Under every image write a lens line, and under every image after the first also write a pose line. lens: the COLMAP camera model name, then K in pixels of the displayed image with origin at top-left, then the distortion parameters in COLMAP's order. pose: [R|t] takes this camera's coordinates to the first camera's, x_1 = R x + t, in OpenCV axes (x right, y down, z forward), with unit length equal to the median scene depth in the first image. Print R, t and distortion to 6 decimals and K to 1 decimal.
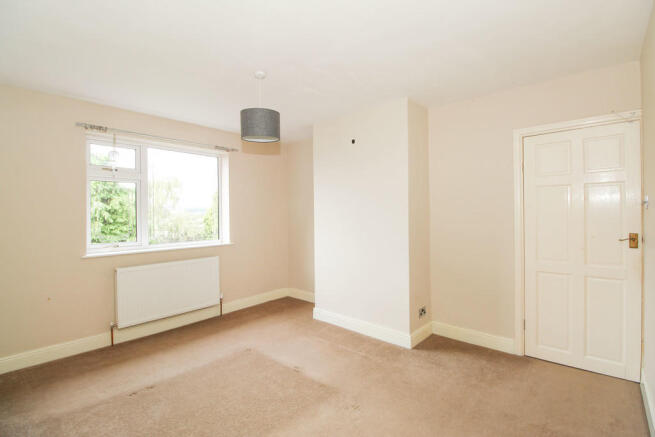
lens RADIAL K [[306.3, 0, 327.7], [0, 306.3, 214.5], [0, 0, 1]] dist [0.000597, 0.000116]
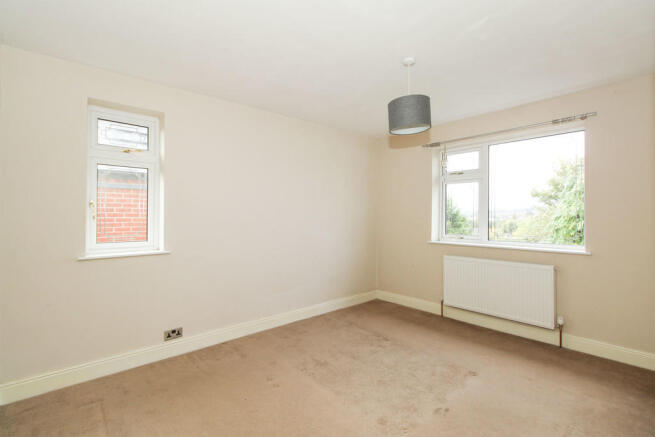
lens RADIAL K [[306.3, 0, 327.7], [0, 306.3, 214.5], [0, 0, 1]] dist [0.000597, 0.000116]
pose [[-0.108687, 0.009227, -0.994033, 0.556145], [0.001761, 0.999957, 0.009089, 0.001649], [0.994074, -0.000763, -0.108699, 0.646465]]
